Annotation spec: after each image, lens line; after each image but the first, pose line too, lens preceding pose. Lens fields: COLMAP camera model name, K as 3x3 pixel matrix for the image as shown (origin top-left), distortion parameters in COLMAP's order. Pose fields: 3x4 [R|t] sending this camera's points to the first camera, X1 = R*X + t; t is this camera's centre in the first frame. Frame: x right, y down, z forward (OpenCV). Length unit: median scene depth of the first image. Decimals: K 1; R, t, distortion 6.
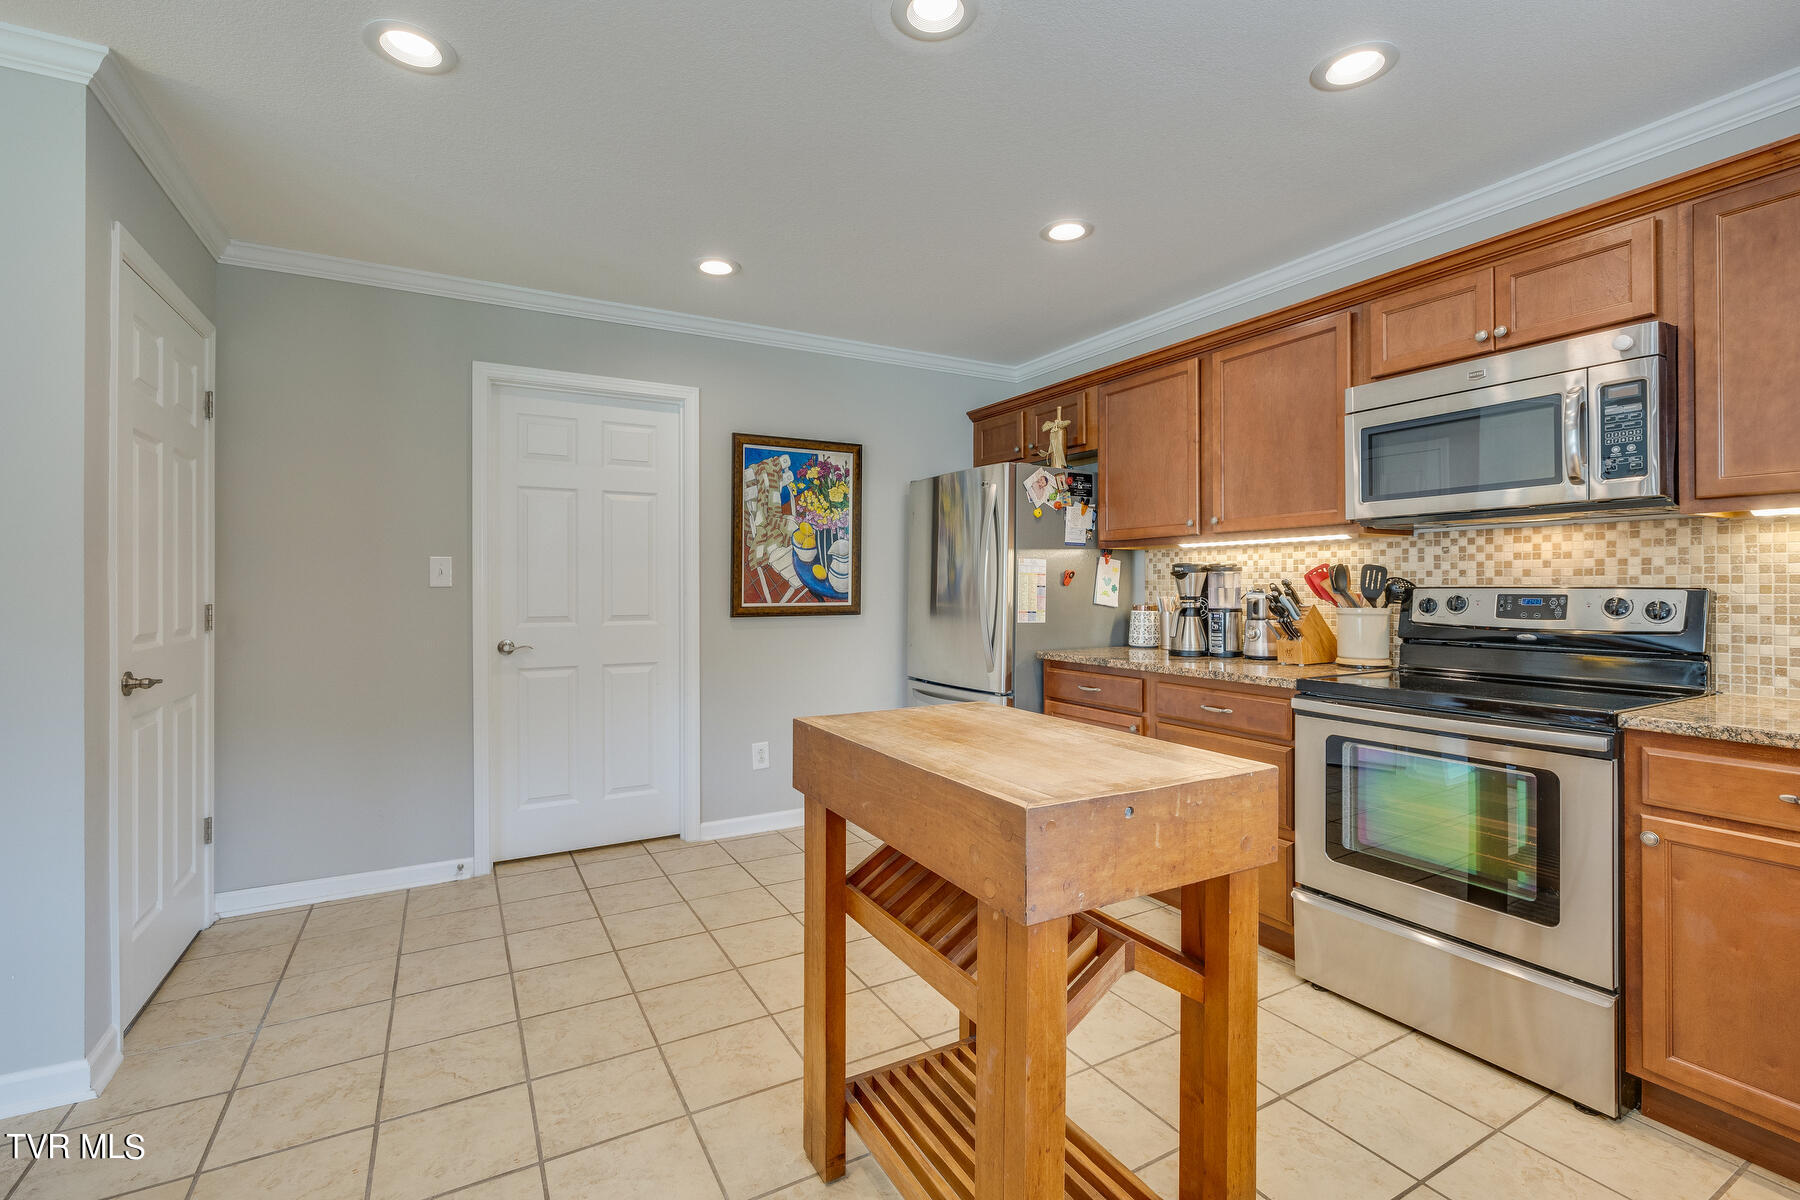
lens RADIAL K [[801.4, 0, 901.1], [0, 801.4, 589.1], [0, 0, 1]] dist [0.000689, 0.000239]
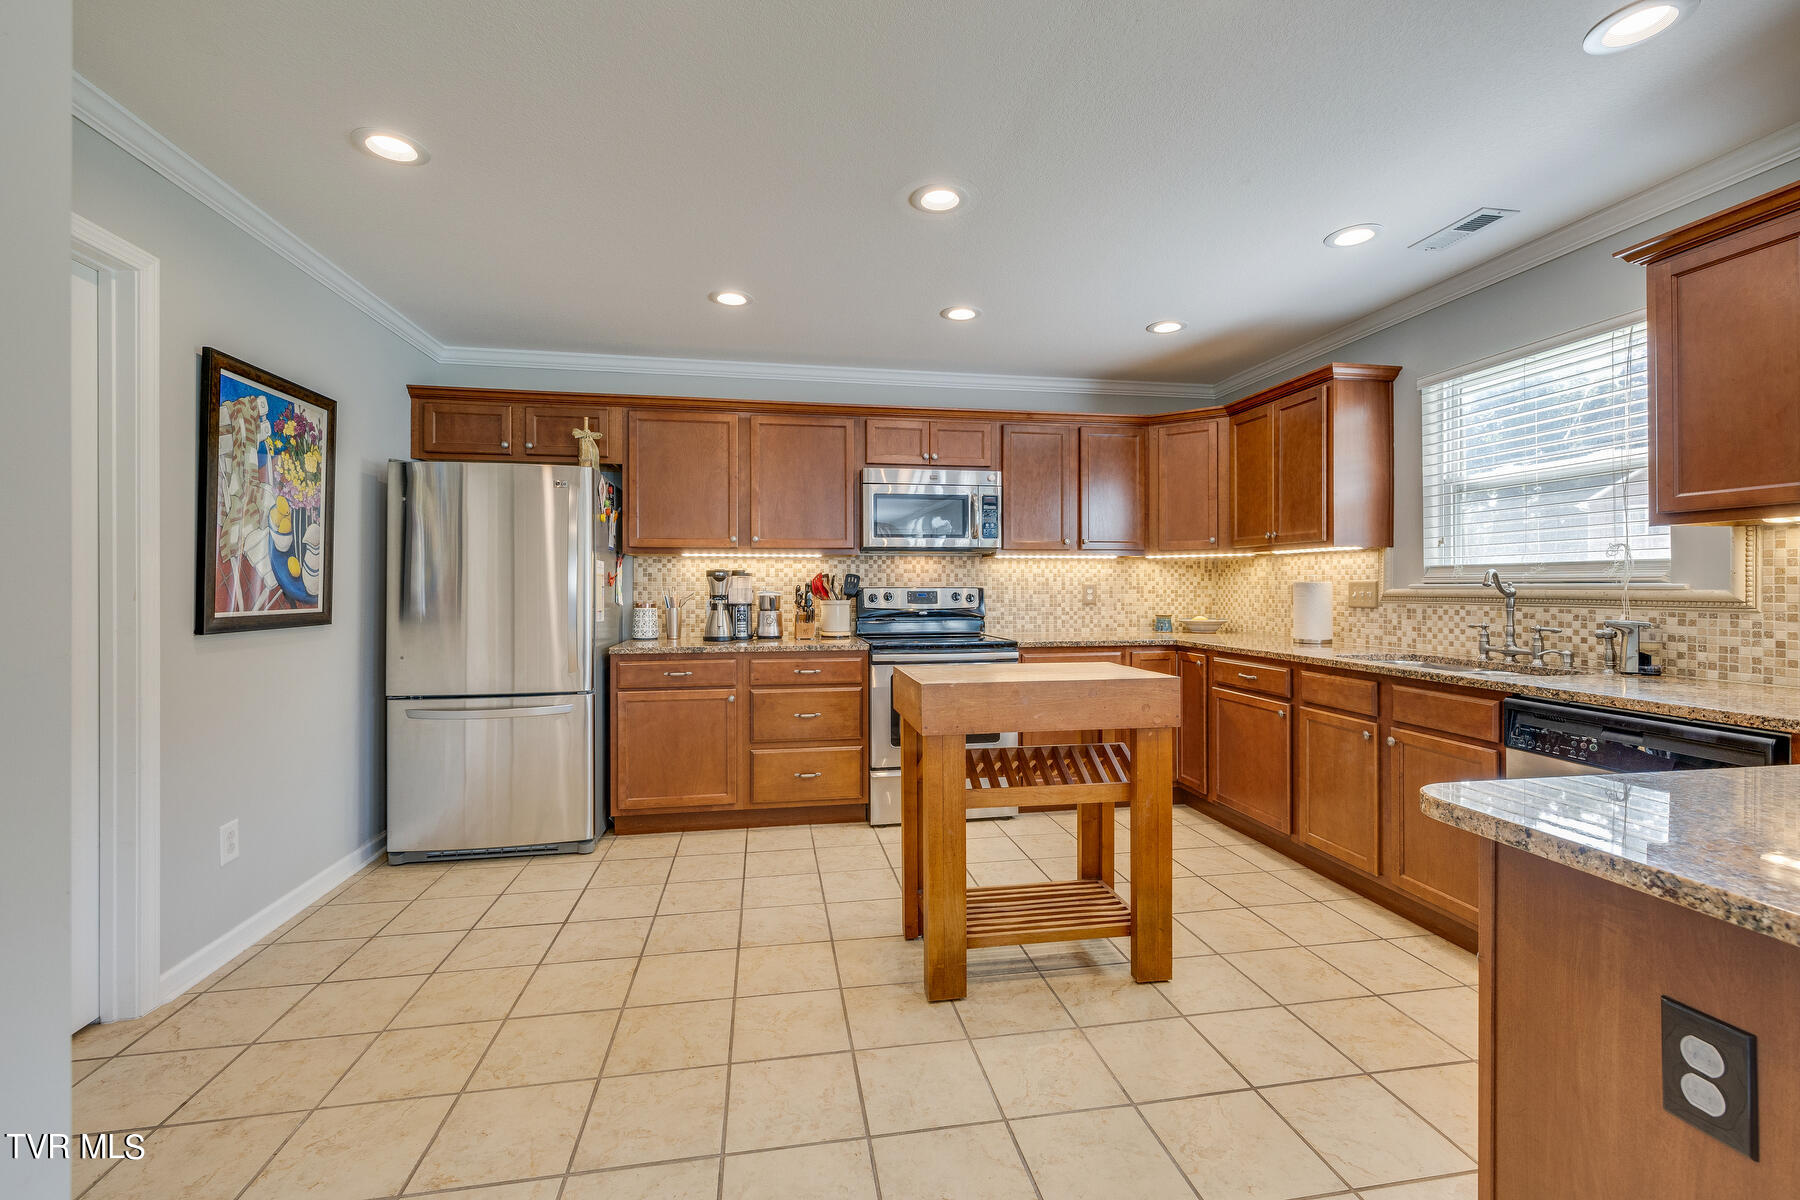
lens RADIAL K [[748.4, 0, 897.9], [0, 748.4, 590.3], [0, 0, 1]] dist [0.000313, 0.000101]
pose [[0.331402, -0.001854, 0.943488, -0.580895], [0.005306, 0.999986, 0.000101, 0.002730], [-0.943475, 0.004972, 0.331408, 0.275235]]
